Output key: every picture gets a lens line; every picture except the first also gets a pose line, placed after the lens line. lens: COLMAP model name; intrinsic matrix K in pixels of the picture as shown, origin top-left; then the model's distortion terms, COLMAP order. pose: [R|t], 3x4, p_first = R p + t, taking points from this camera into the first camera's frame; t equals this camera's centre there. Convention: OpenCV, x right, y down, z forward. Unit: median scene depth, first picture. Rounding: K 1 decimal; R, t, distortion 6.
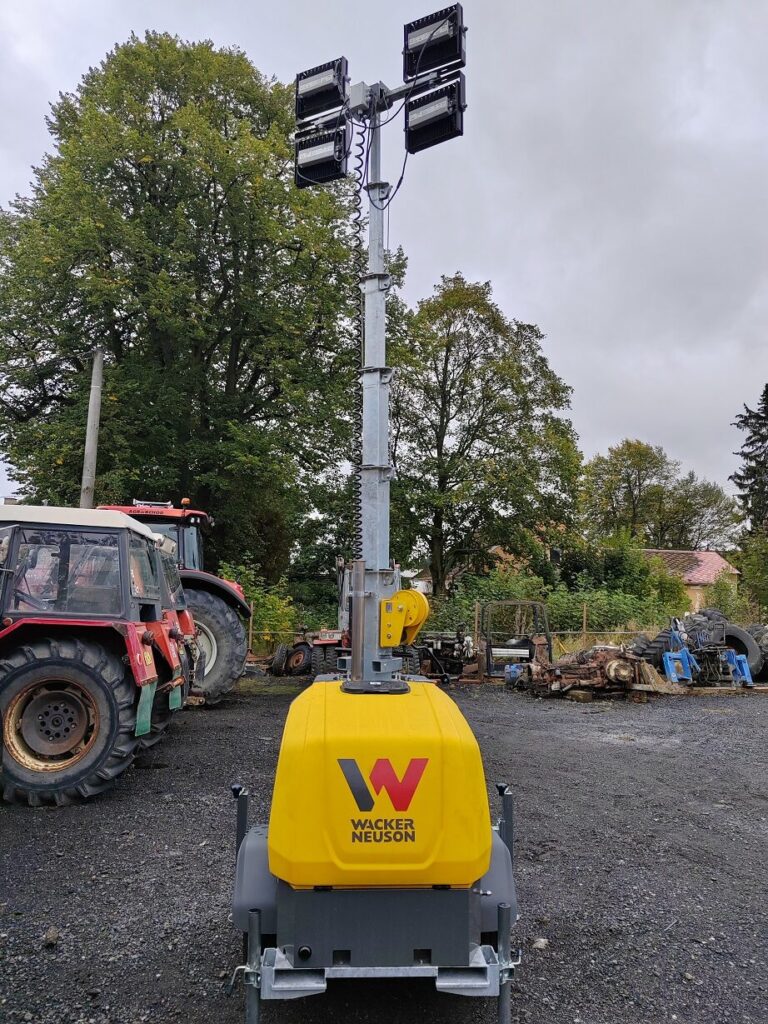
lens RADIAL K [[772.2, 0, 377.9], [0, 772.2, 513.2], [0, 0, 1]] dist [0.059081, -0.060724]
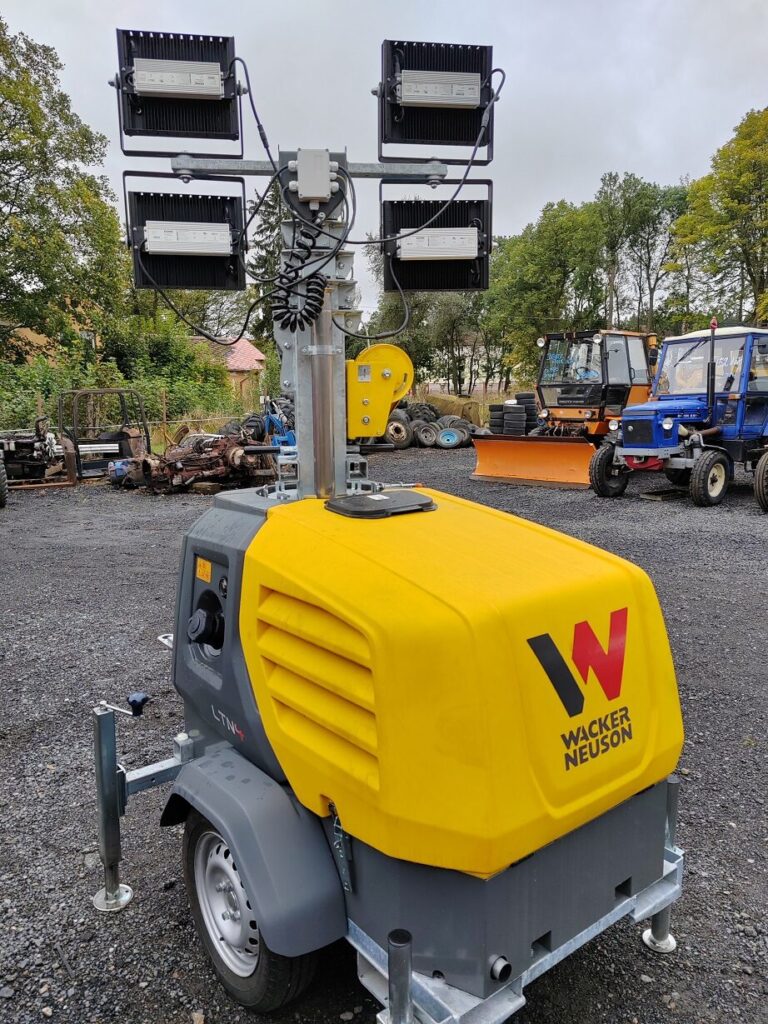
lens RADIAL K [[772.2, 0, 377.9], [0, 772.2, 513.2], [0, 0, 1]] dist [0.059081, -0.060724]
pose [[0.820192, -0.118903, 0.559595, -0.090738], [-0.033458, 0.966519, 0.254405, 0.020625], [-0.571109, -0.227384, 0.788753, 0.138173]]
